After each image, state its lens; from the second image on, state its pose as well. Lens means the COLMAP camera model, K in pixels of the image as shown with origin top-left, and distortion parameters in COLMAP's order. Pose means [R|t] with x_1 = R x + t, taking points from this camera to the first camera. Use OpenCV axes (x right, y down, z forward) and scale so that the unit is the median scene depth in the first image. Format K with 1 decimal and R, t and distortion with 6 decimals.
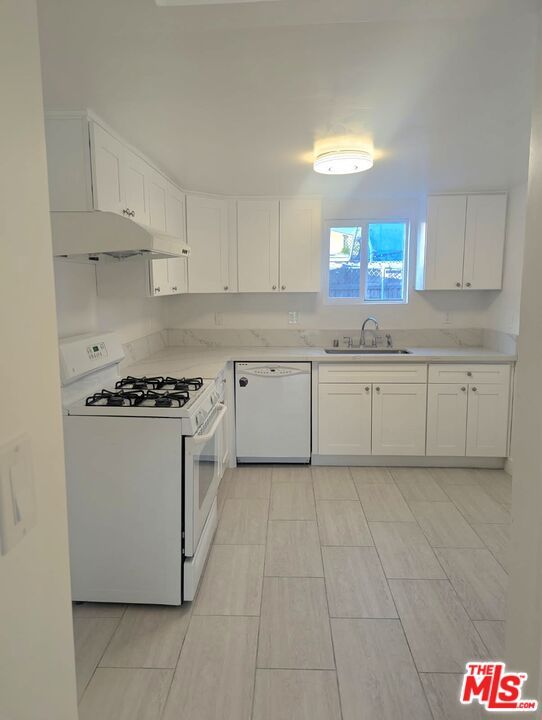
lens RADIAL K [[503.8, 0, 267.2], [0, 503.8, 353.1], [0, 0, 1]] dist [0.056555, -0.050033]
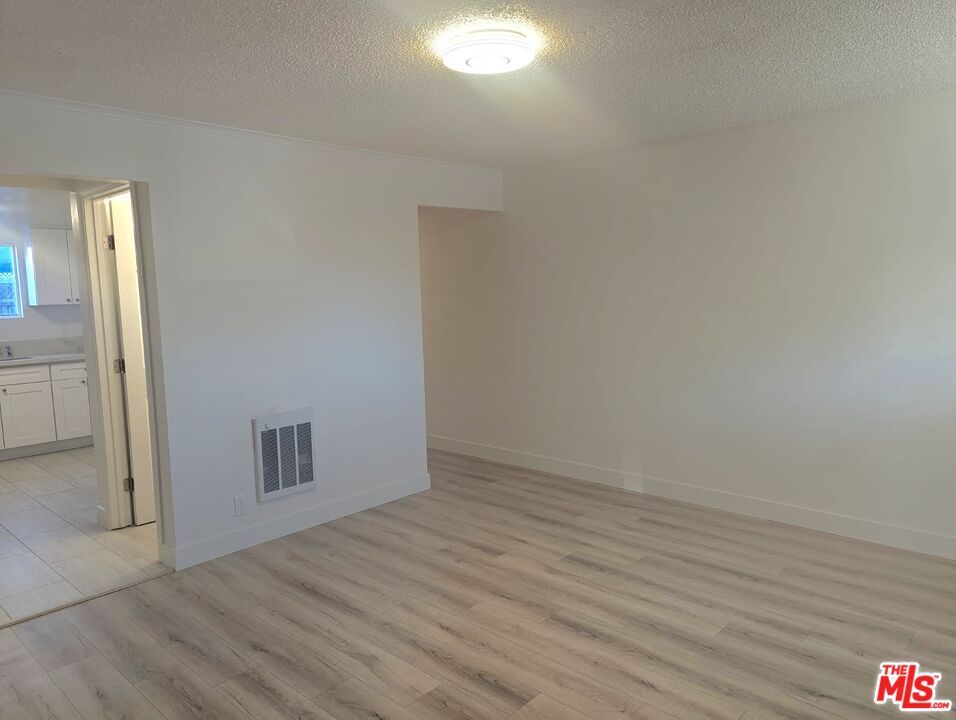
lens RADIAL K [[668.9, 0, 459.3], [0, 668.9, 365.9], [0, 0, 1]] dist [0.056555, -0.050033]
pose [[0.668278, -0.098625, 0.737345, -0.215958], [0.118530, 0.992627, 0.025344, 0.092749], [-0.734408, 0.070461, 0.675041, -0.783995]]
